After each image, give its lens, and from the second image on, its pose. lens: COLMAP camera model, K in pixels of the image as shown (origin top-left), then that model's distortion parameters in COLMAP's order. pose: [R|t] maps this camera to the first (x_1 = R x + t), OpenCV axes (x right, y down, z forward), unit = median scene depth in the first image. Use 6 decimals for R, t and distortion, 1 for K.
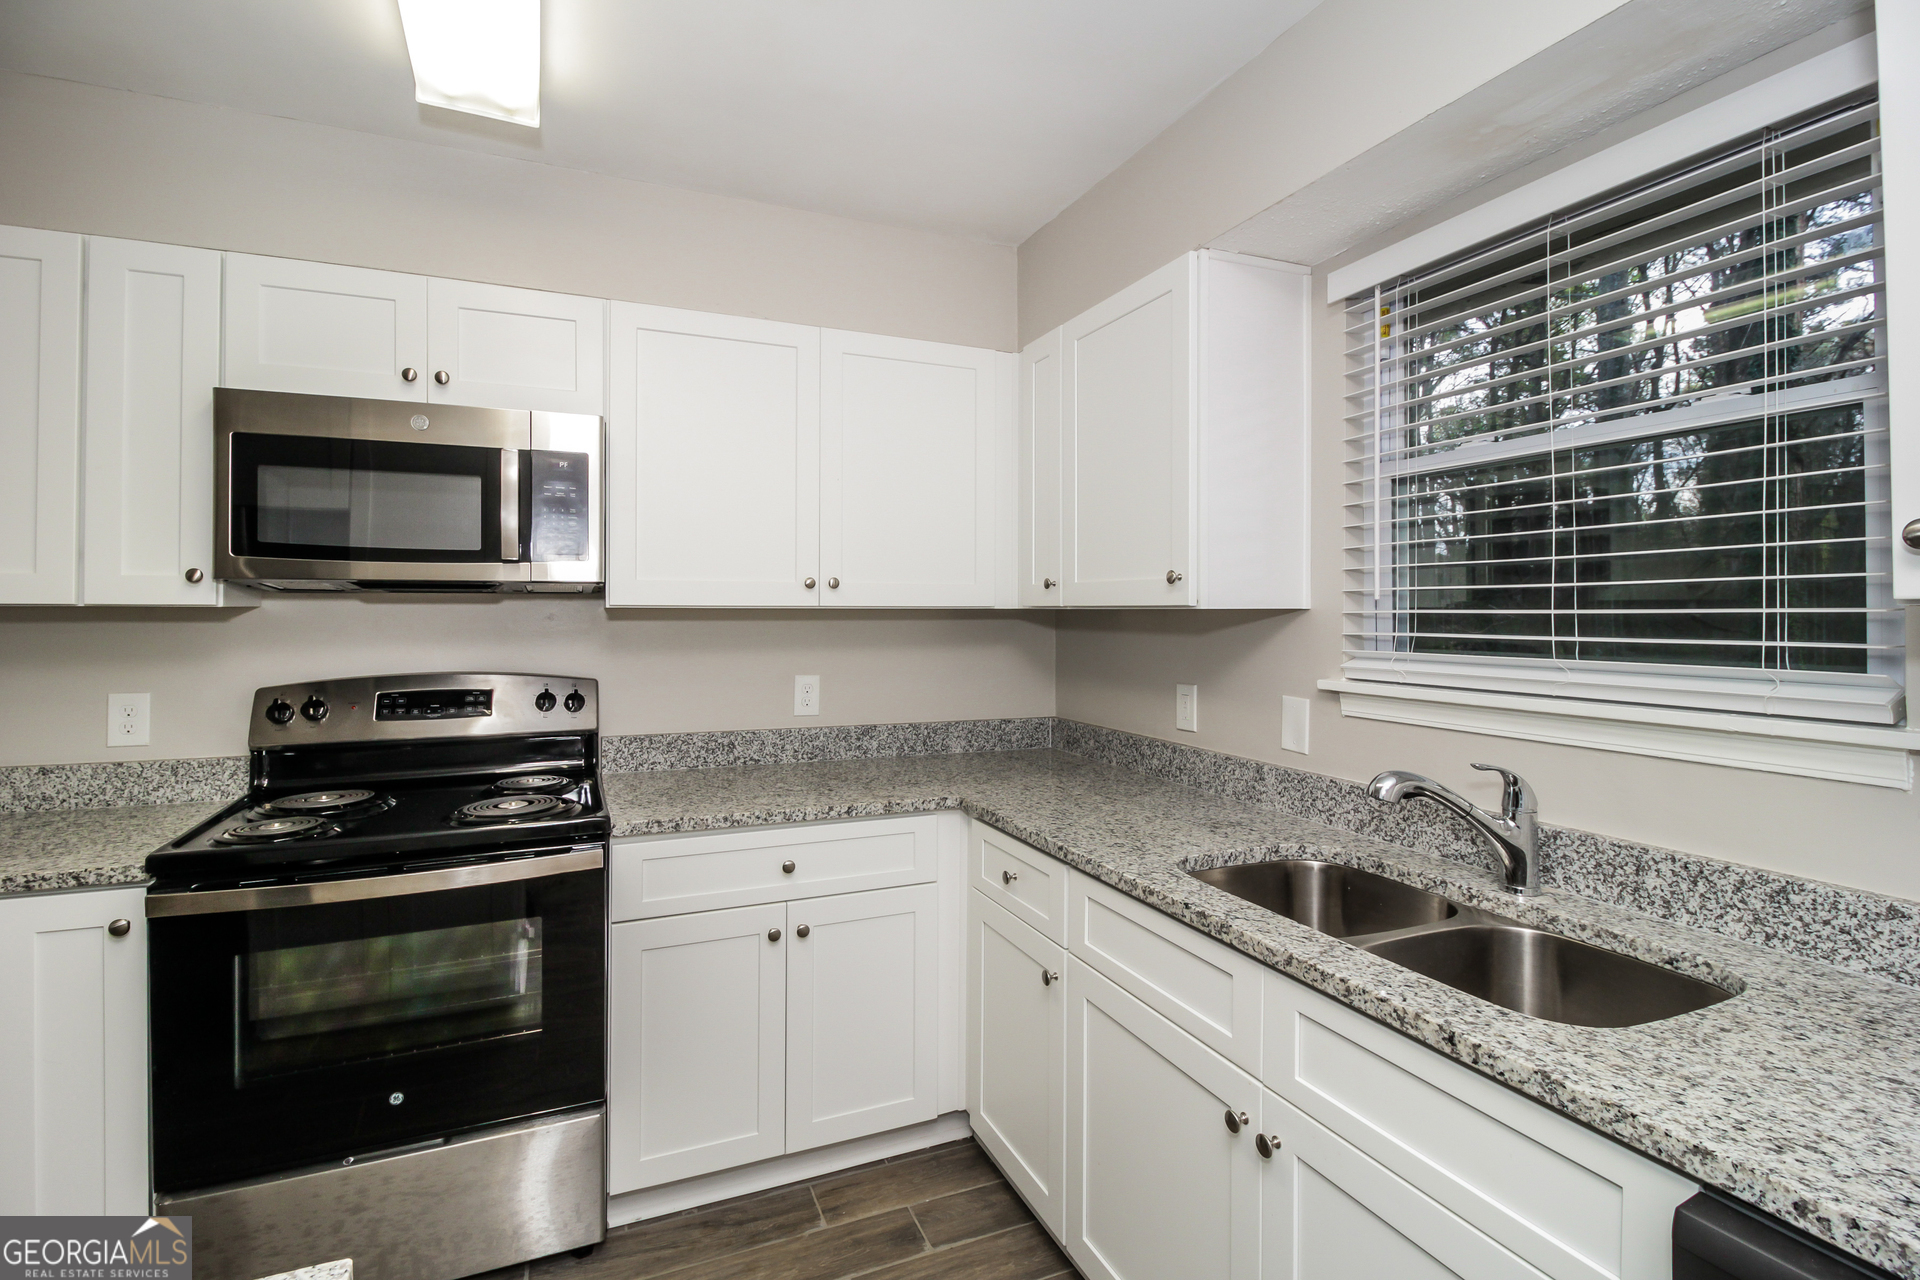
lens RADIAL K [[903.6, 0, 958.3], [0, 903.6, 616.7], [0, 0, 1]] dist [-0.000458, -0.000265]
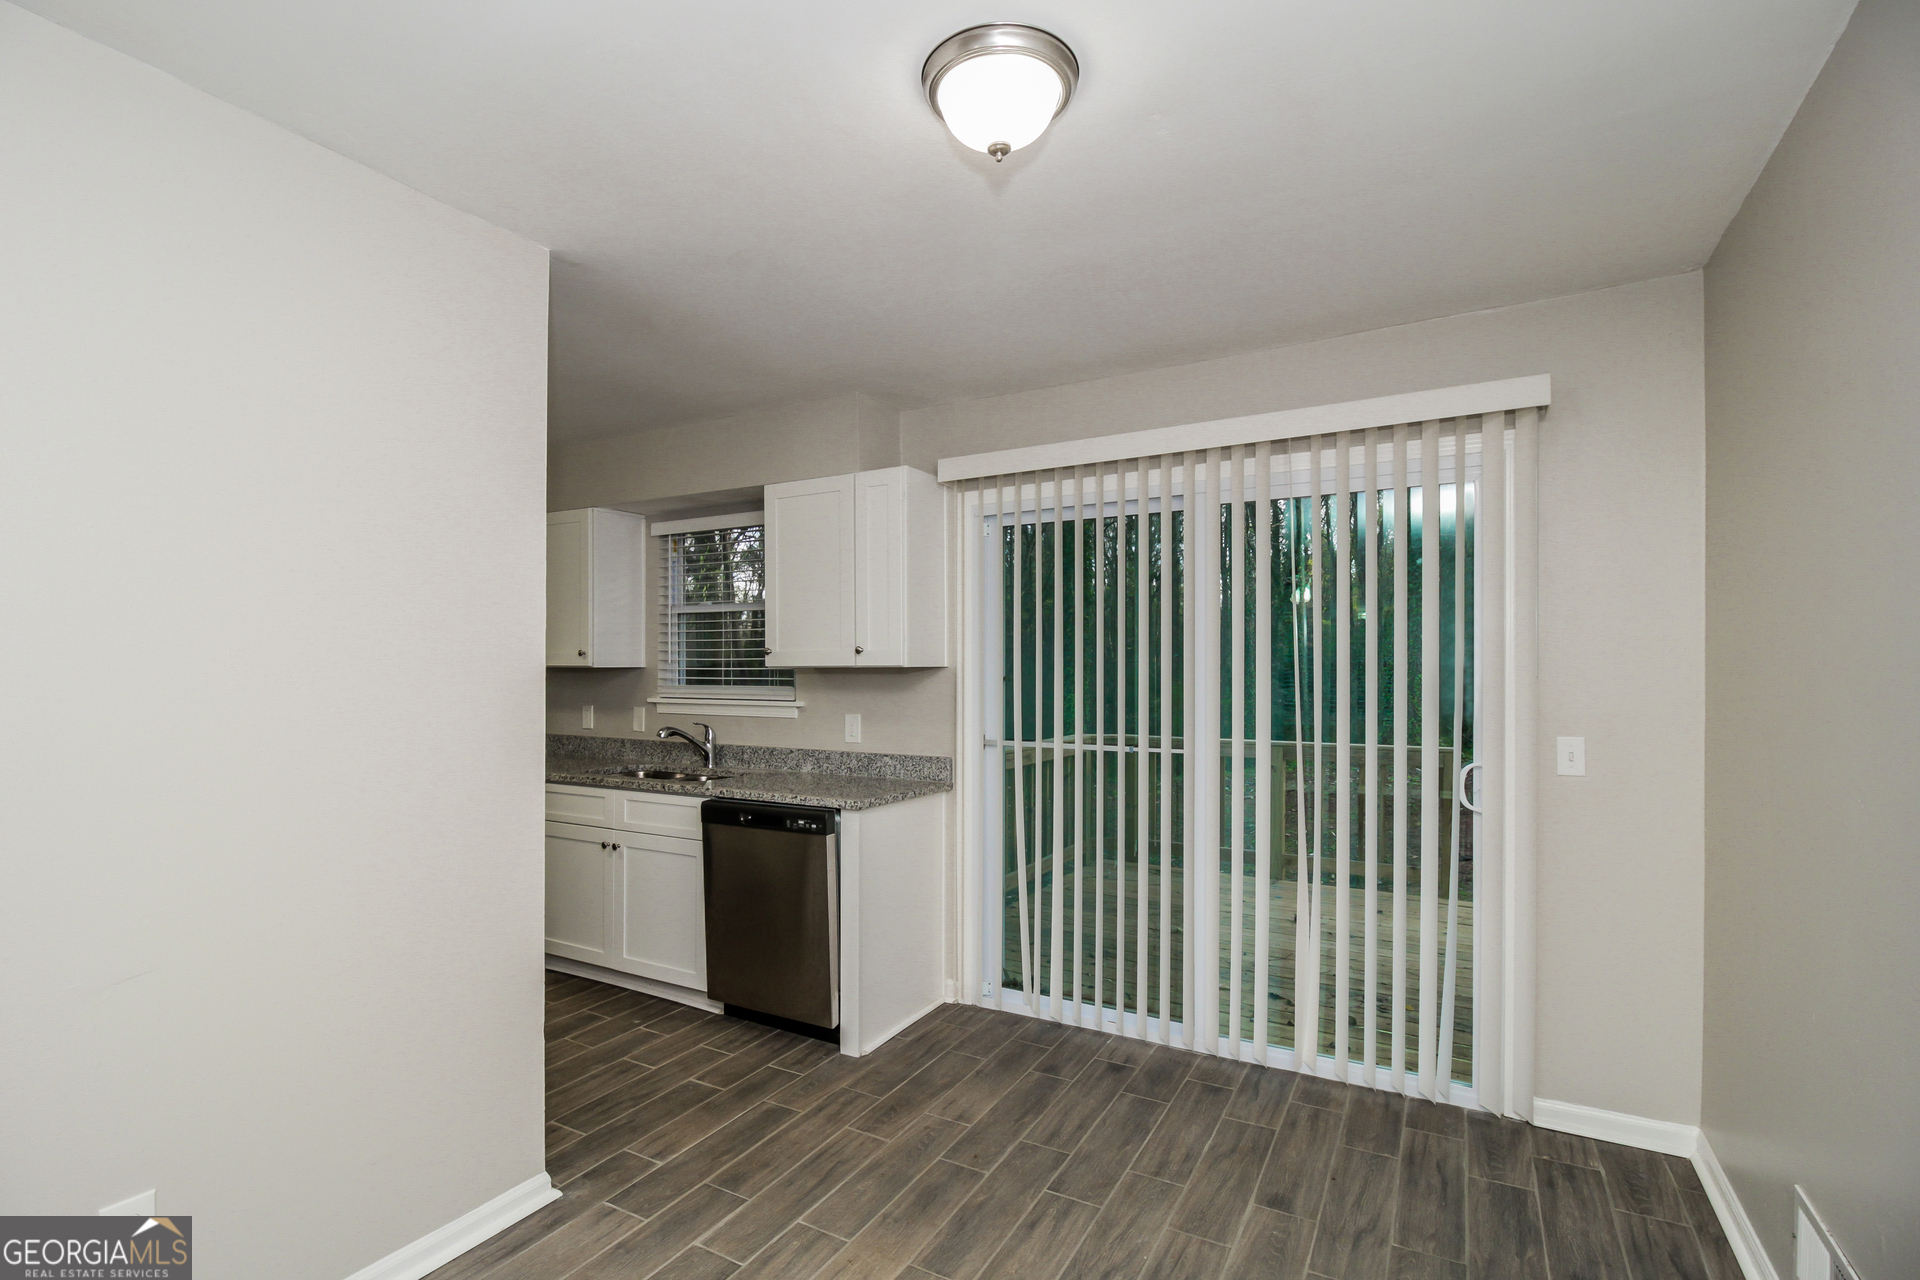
lens RADIAL K [[846.9, 0, 927.0], [0, 846.9, 664.9], [0, 0, 1]] dist [-0.002597, -0.000496]
pose [[0.809117, 0.005232, 0.587624, -0.307842], [0.001724, 0.999935, -0.011278, 0.011170], [-0.587645, 0.010139, 0.809056, -1.221726]]
